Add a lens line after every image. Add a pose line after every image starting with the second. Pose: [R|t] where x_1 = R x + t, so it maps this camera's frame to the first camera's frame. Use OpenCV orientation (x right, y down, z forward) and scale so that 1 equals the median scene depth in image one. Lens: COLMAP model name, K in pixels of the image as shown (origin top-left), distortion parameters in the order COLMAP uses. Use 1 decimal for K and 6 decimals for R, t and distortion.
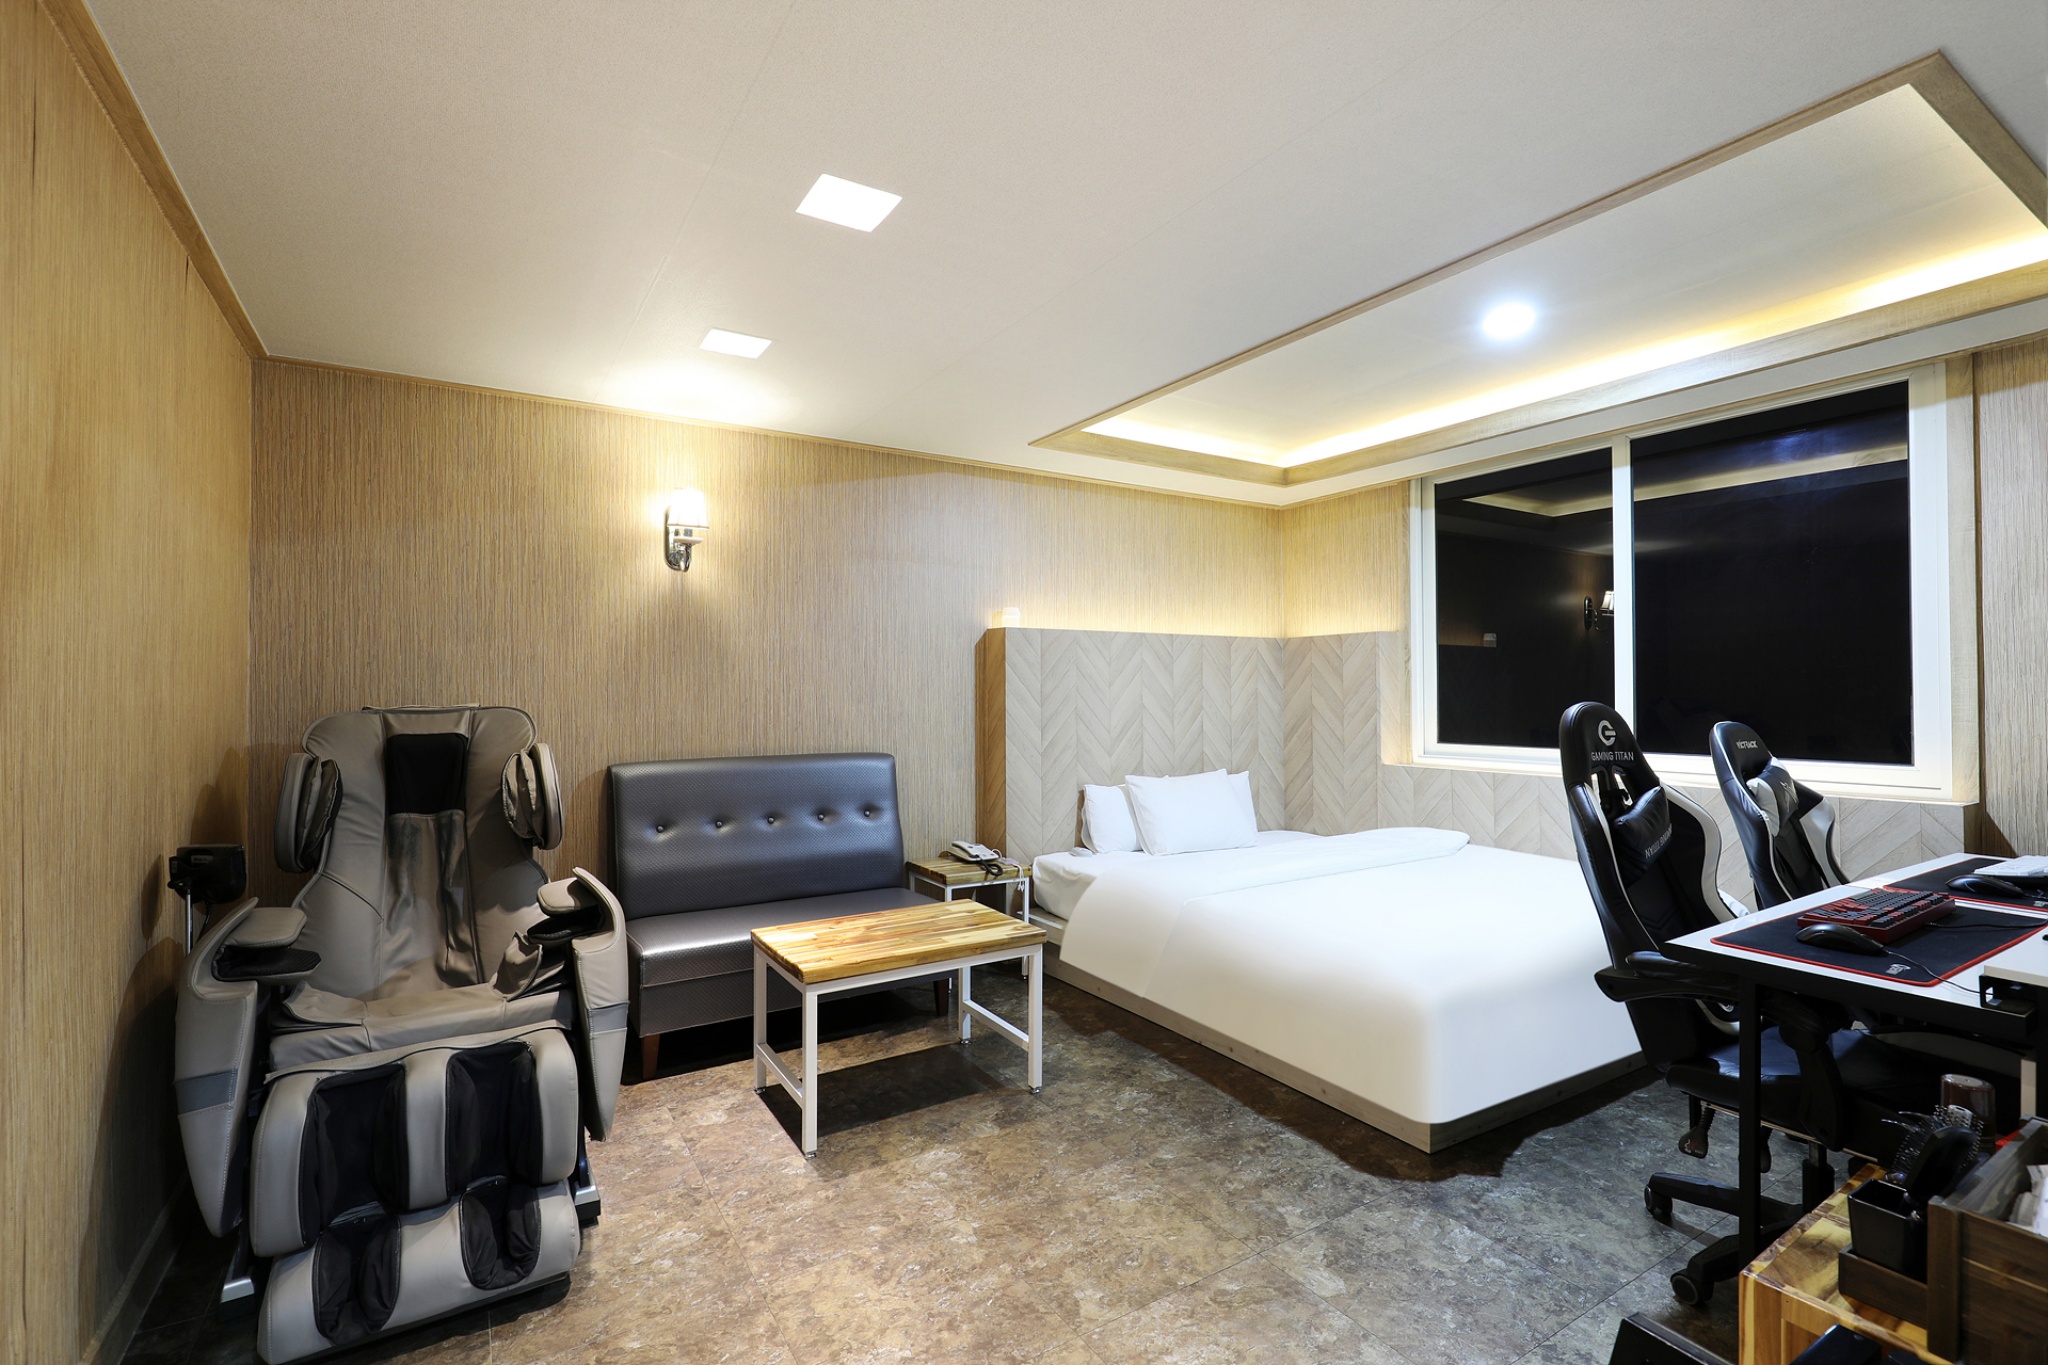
lens RADIAL K [[919.8, 0, 1023.4], [0, 919.8, 685.3], [0, 0, 1]] dist [-0.003139, -0.000104]
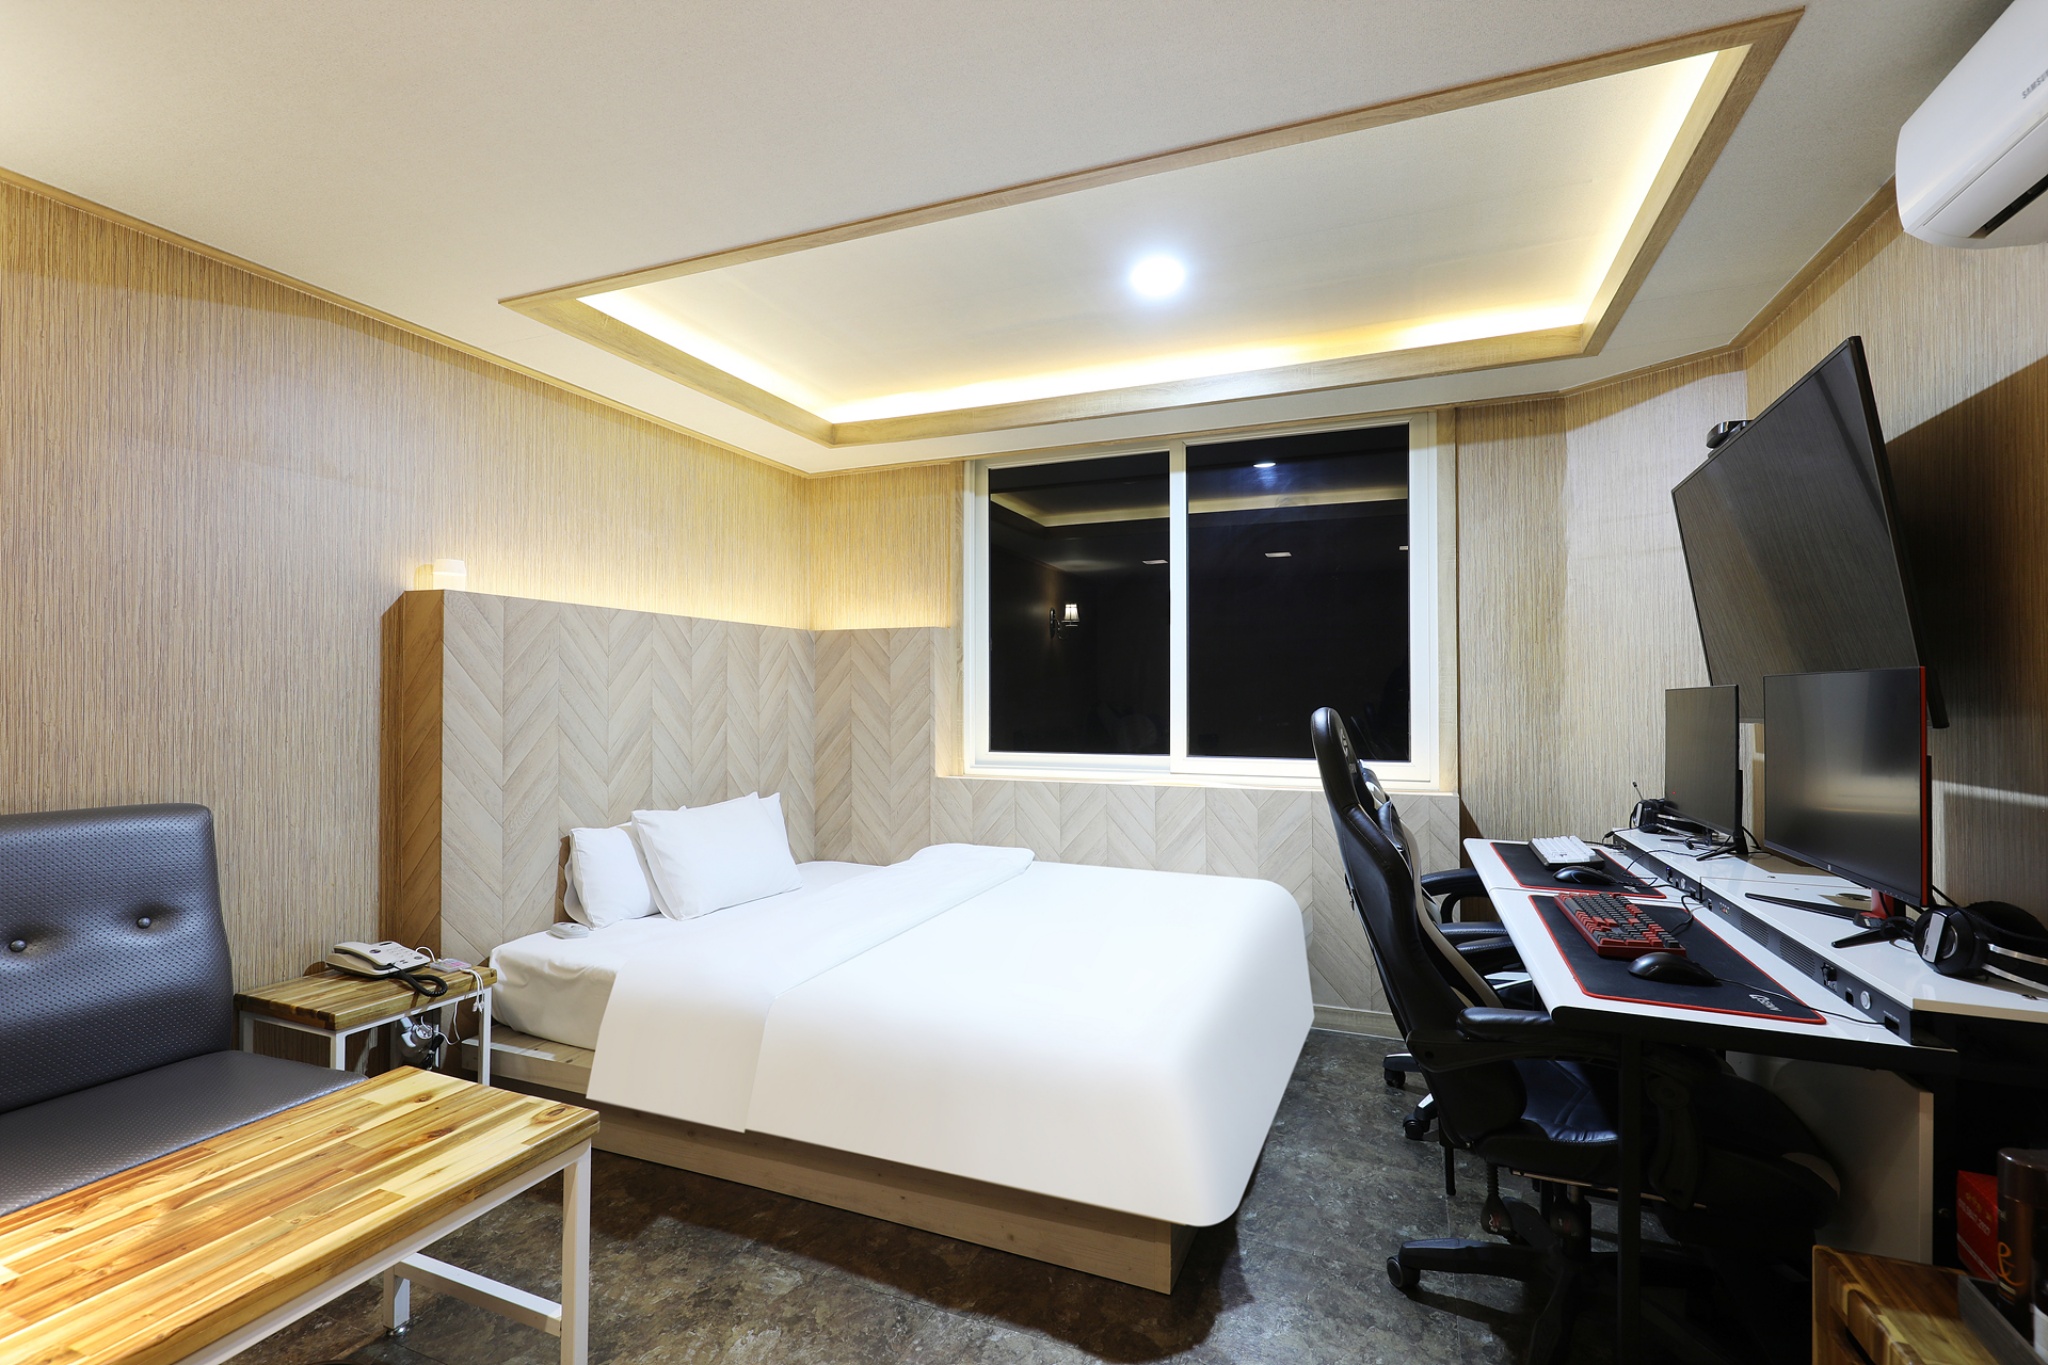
lens RADIAL K [[919.8, 0, 1023.4], [0, 919.8, 685.3], [0, 0, 1]] dist [-0.003139, -0.000104]
pose [[0.809852, 0.011106, 0.586529, -0.065802], [-0.008467, 0.999938, -0.007243, 0.003486], [-0.586573, 0.000900, 0.809896, 0.258394]]
